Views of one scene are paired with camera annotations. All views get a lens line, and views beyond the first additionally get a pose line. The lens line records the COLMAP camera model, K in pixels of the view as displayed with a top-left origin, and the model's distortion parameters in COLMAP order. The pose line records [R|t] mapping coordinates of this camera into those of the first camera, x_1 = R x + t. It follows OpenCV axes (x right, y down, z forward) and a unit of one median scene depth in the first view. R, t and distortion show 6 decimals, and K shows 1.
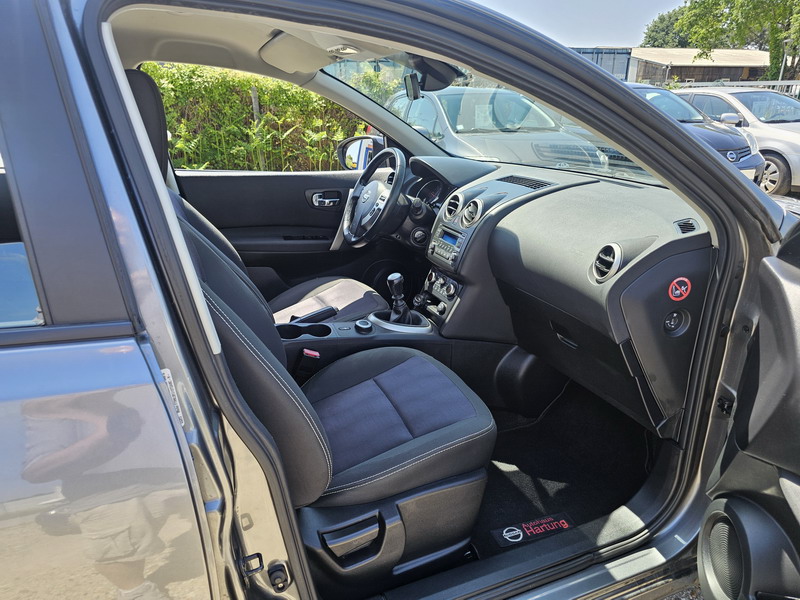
lens RADIAL K [[542.0, 0, 399.9], [0, 542.0, 306.8], [0, 0, 1]] dist [0.044355, -0.034349]
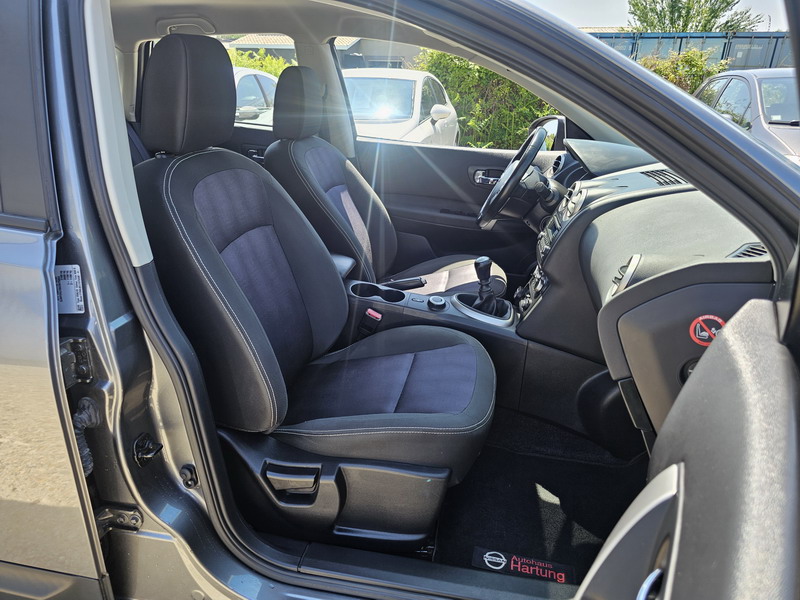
lens RADIAL K [[540.4, 0, 400.0], [0, 540.4, 300.0], [0, 0, 1]] dist [0.039768, -0.029915]
pose [[0.848728, 0.222512, -0.479738, 0.328685], [-0.215308, 0.973974, 0.070837, -0.023144], [0.483014, 0.043170, 0.874548, 0.100239]]
